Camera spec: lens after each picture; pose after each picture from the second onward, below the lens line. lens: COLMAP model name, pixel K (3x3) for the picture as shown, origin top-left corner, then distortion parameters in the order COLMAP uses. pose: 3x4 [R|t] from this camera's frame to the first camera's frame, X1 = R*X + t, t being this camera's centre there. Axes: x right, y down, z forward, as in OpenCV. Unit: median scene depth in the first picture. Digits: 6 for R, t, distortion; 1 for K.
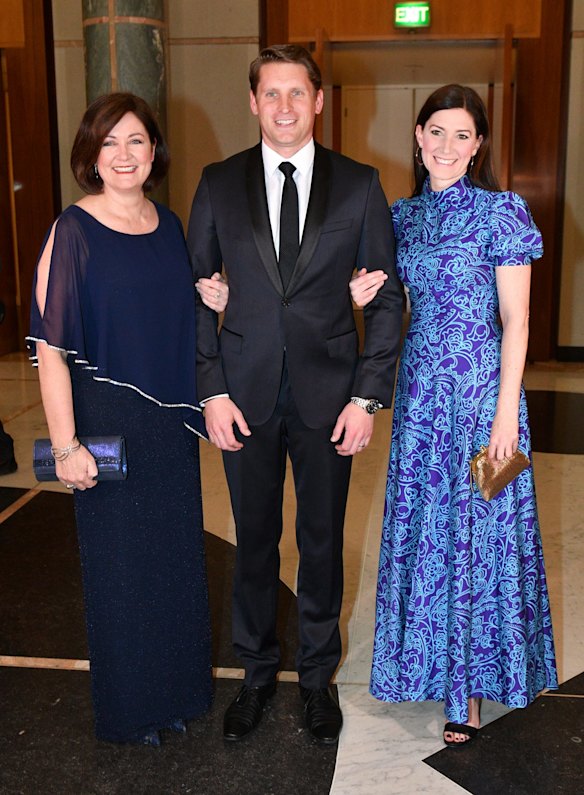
lens RADIAL K [[928.6, 0, 318.2], [0, 928.6, 391.8], [0, 0, 1]] dist [-0.053609, 0.000000]
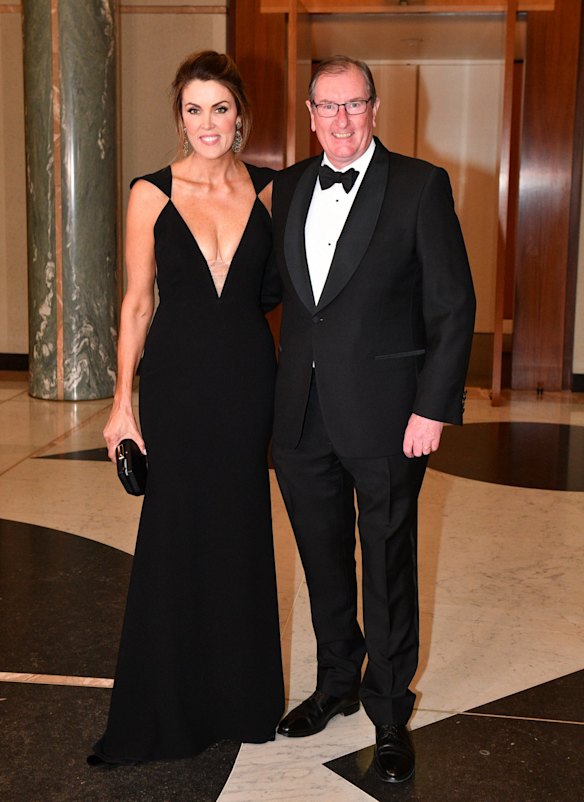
lens RADIAL K [[1250.1, 0, 292.7], [0, 1250.1, 368.1], [0, 0, 1]] dist [0.023077, 0.000000]
pose [[0.999191, 0.019841, -0.034972, 0.048242], [-0.022093, 0.997625, -0.065238, 0.026722], [0.033594, 0.065958, 0.997257, -0.146765]]
